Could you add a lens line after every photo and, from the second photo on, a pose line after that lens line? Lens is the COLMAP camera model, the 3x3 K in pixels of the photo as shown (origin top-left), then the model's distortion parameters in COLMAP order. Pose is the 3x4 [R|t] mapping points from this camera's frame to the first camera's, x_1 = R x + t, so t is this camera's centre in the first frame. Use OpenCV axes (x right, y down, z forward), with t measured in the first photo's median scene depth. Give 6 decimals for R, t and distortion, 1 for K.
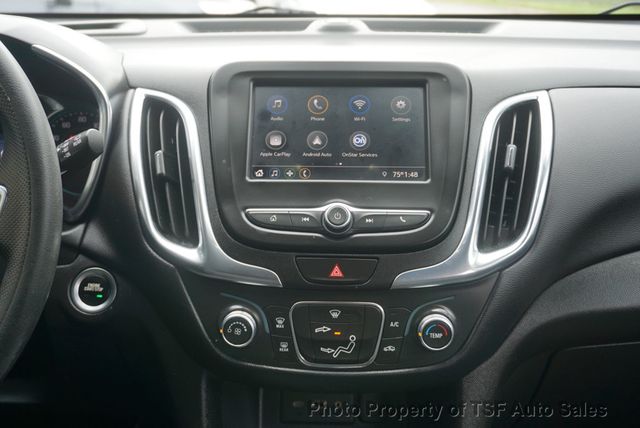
lens RADIAL K [[729.8, 0, 319.2], [0, 729.8, 213.6], [0, 0, 1]] dist [-0.017296, 0.000000]
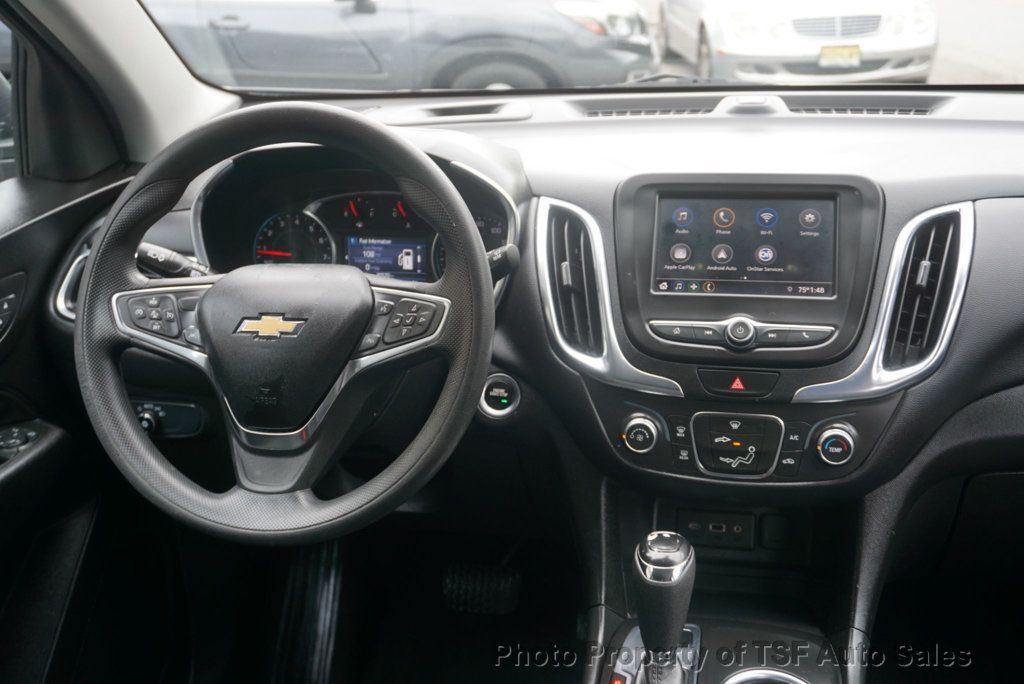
lens RADIAL K [[1058.2, 0, 508.0], [0, 1058.2, 343.0], [0, 0, 1]] dist [-0.008807, 0.000000]
pose [[0.979036, 0.027076, -0.201878, 0.005938], [-0.021750, 0.999356, 0.028557, -0.013166], [0.202521, -0.023567, 0.978994, -0.497452]]
